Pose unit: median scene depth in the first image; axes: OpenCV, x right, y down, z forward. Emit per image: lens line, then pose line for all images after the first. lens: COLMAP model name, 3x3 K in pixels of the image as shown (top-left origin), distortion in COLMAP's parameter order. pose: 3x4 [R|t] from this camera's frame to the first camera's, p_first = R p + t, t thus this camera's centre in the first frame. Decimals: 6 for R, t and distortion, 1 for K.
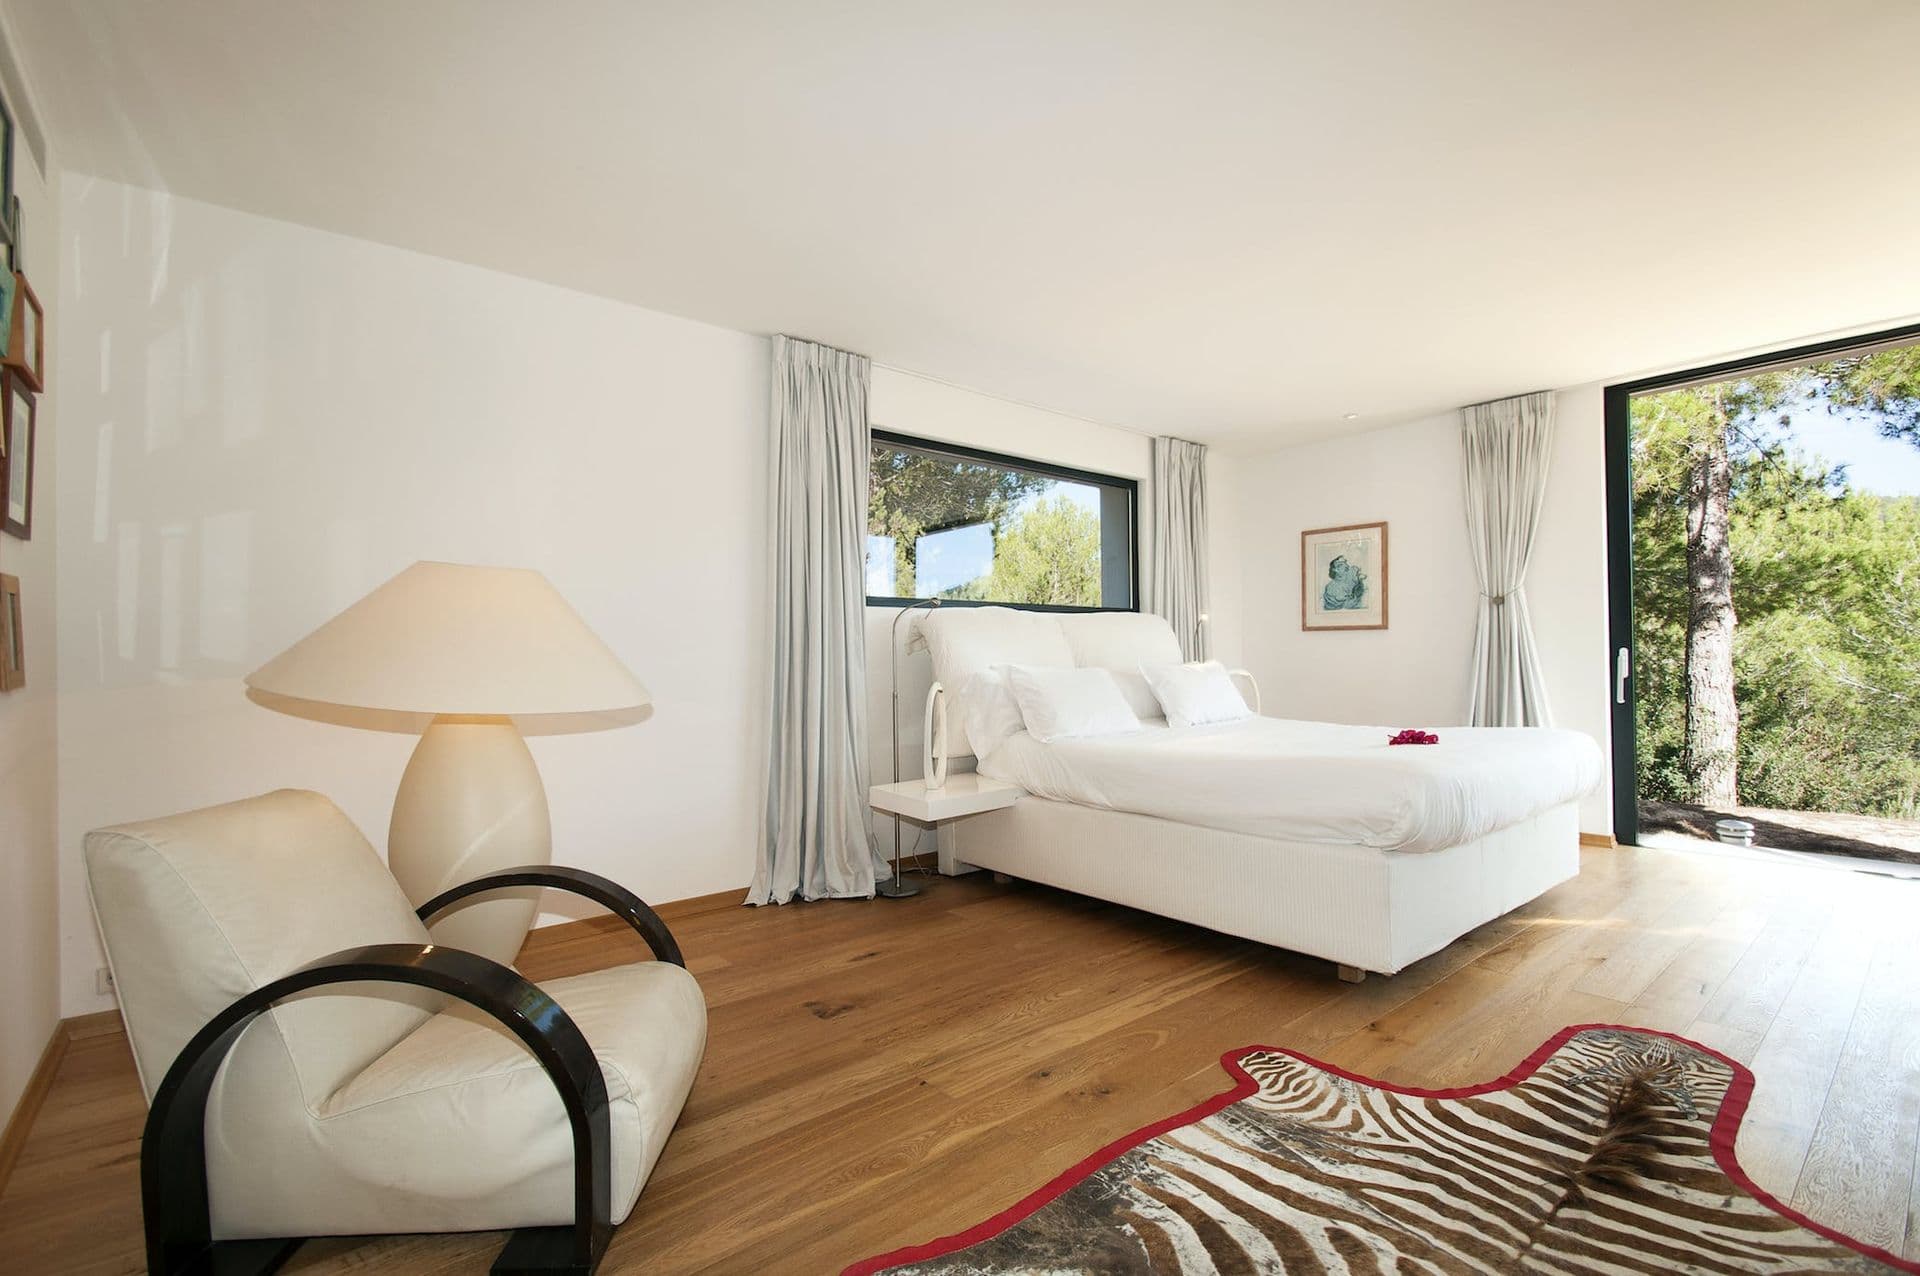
lens RADIAL K [[861.1, 0, 952.8], [0, 861.1, 636.5], [0, 0, 1]] dist [-0.024085, -0.002490]
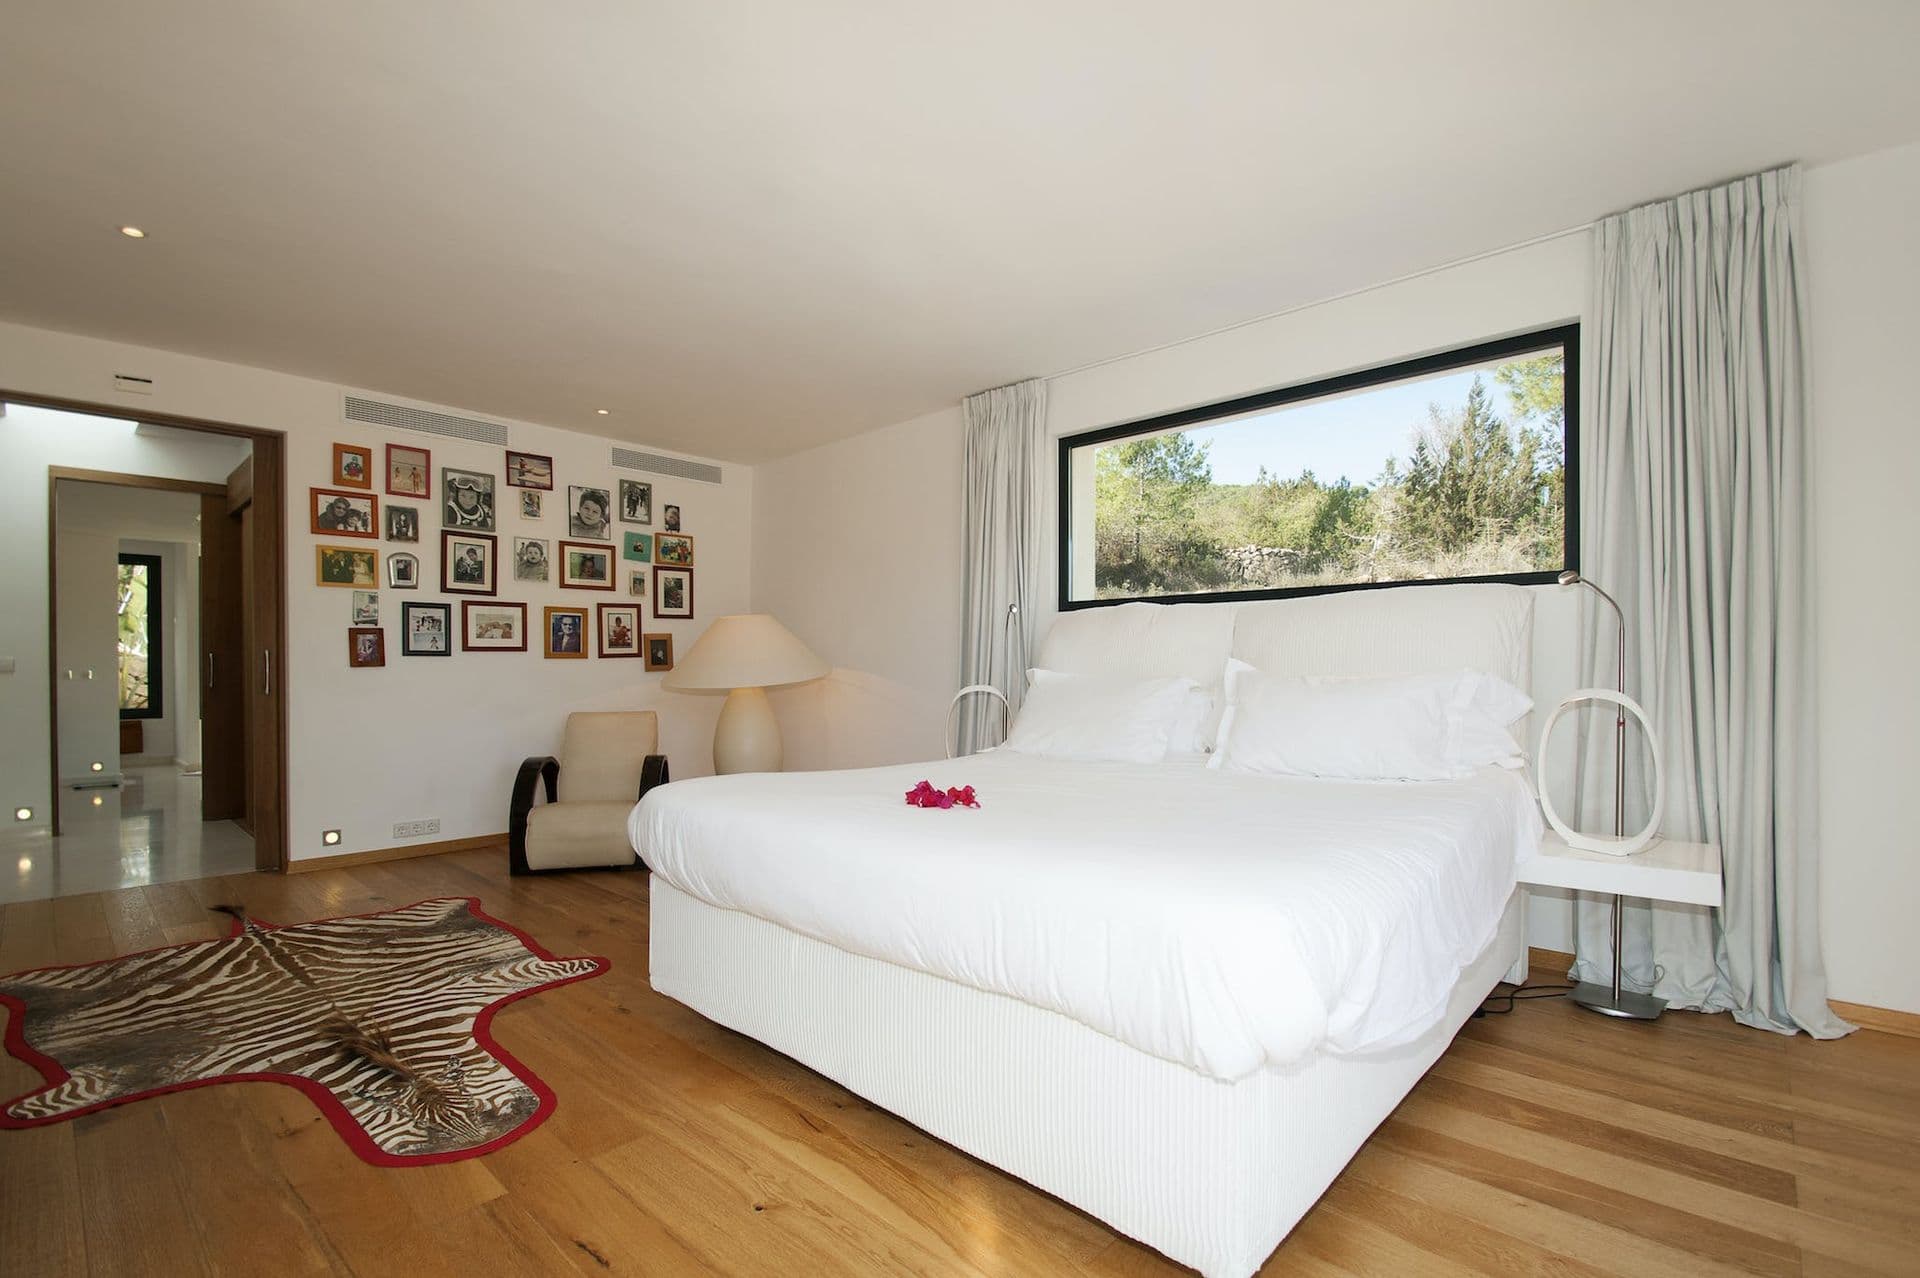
lens RADIAL K [[861.1, 0, 952.8], [0, 861.1, 656.0], [0, 0, 1]] dist [-0.024085, -0.002490]
pose [[0.146034, 0.005307, -0.989265, 2.033829], [0.029822, 0.999508, 0.009764, 0.011100], [0.988830, -0.030927, 0.145804, 1.585239]]
